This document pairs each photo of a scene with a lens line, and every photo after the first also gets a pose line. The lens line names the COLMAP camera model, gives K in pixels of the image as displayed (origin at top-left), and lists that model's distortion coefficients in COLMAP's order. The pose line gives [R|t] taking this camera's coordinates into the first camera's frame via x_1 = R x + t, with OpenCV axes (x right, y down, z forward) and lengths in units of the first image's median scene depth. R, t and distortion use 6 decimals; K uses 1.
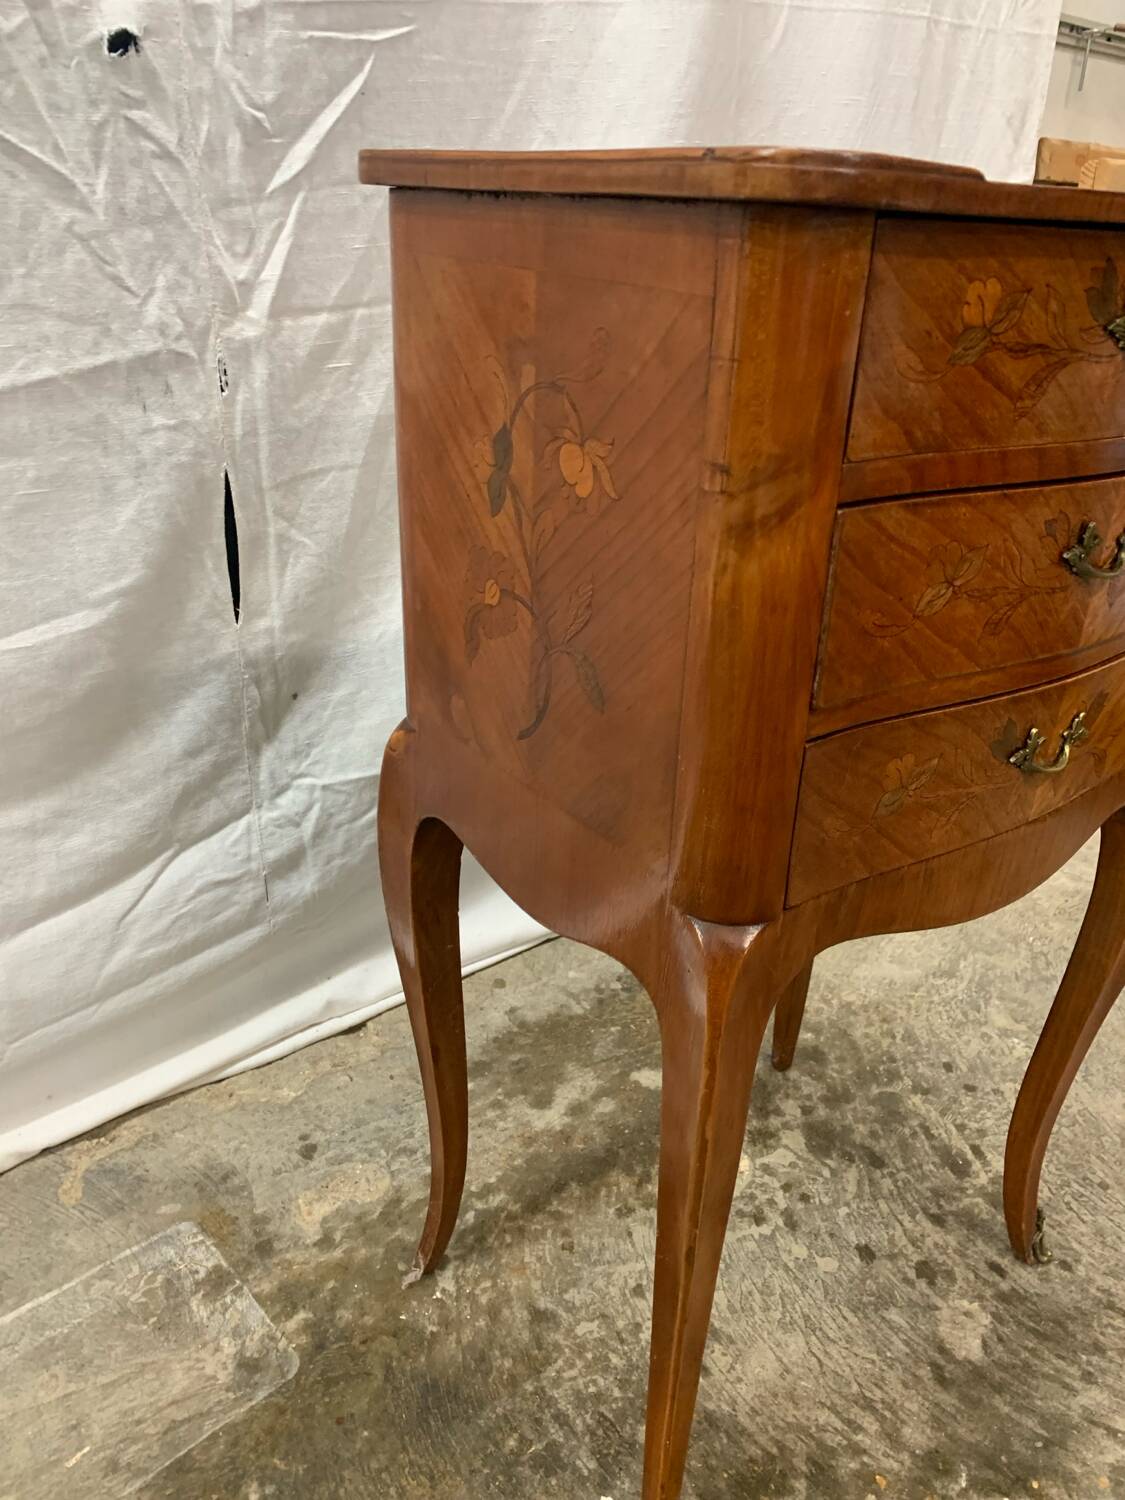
lens RADIAL K [[1159.1, 0, 584.6], [0, 1159.1, 755.9], [0, 0, 1]] dist [0.014337, -0.010288]
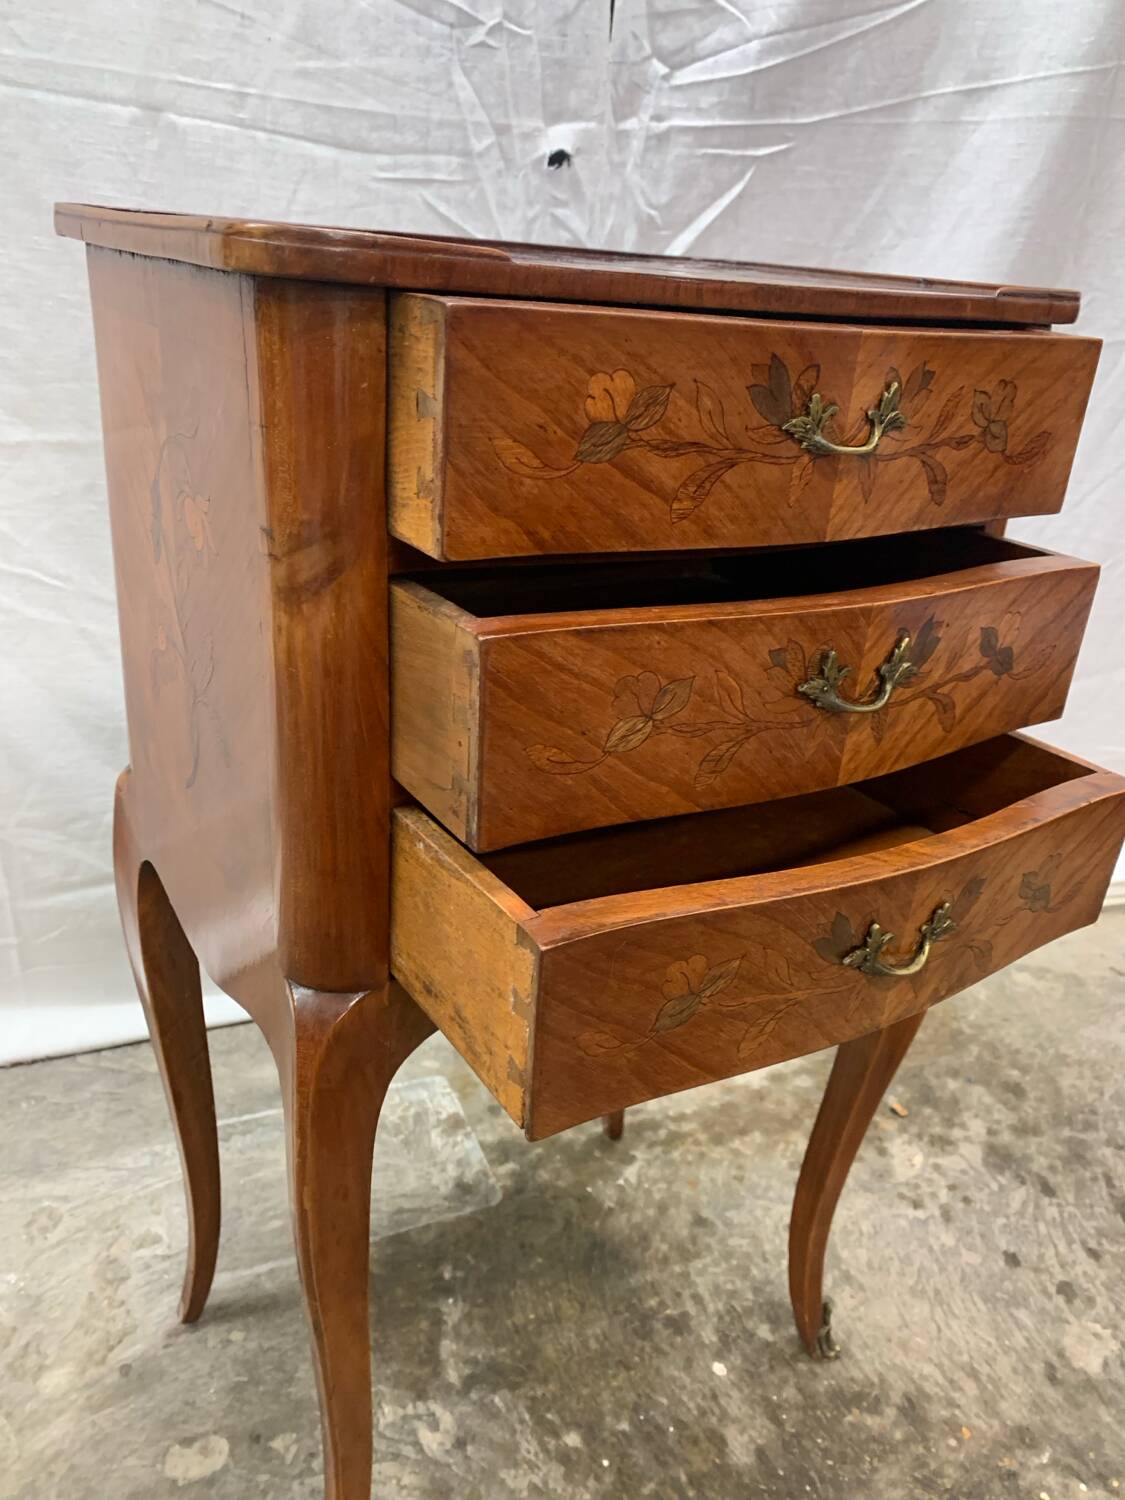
lens RADIAL K [[1159.1, 0, 591.6], [0, 1159.1, 751.1], [0, 0, 1]] dist [0.014337, -0.010288]
pose [[0.944202, 0.164936, -0.285094, 0.110040], [-0.179051, 0.983547, -0.023985, 0.064534], [0.276448, 0.073693, 0.958199, -0.179293]]
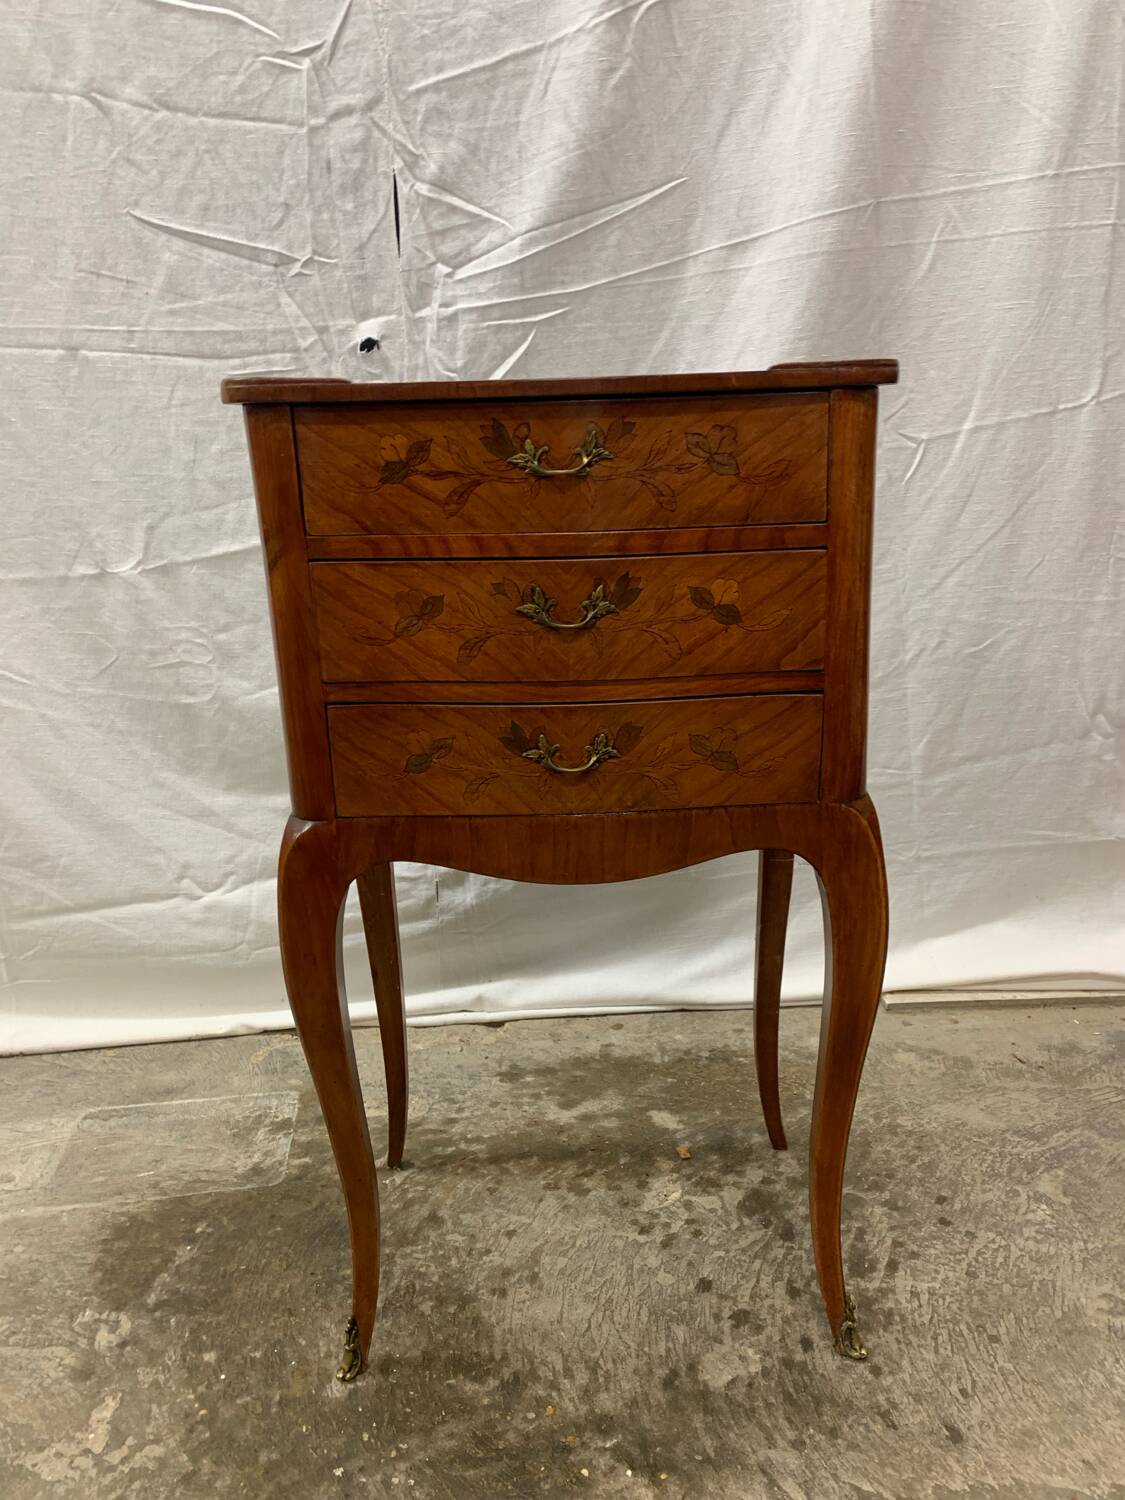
lens RADIAL K [[1159.1, 0, 565.3], [0, 1159.1, 721.9], [0, 0, 1]] dist [0.014337, -0.010288]
pose [[0.803680, 0.078879, -0.589810, 0.779408], [-0.196232, 0.970862, -0.137548, 0.093952], [0.561775, 0.226284, 0.795741, -0.067019]]
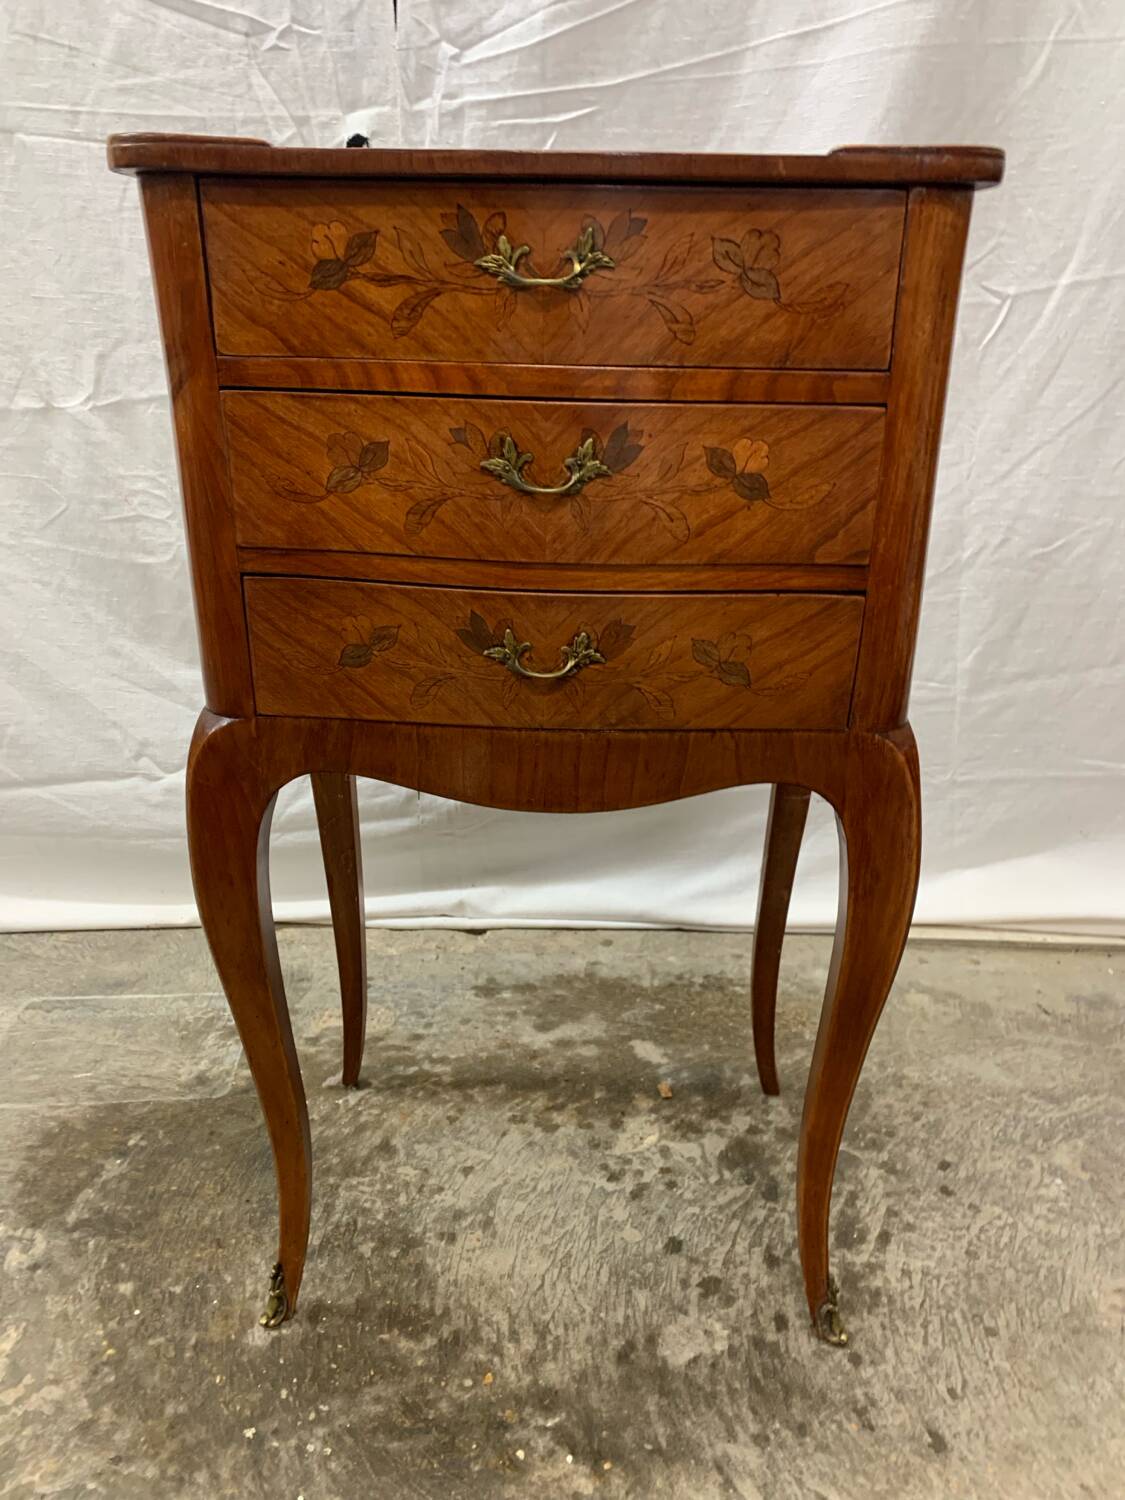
lens RADIAL K [[1159.1, 0, 559.7], [0, 1159.1, 756.2], [0, 0, 1]] dist [0.014337, -0.010288]
pose [[0.778554, 0.202333, -0.594066, 0.705844], [-0.253616, 0.967300, -0.002925, 0.054748], [0.574049, 0.152942, 0.804411, 0.088484]]
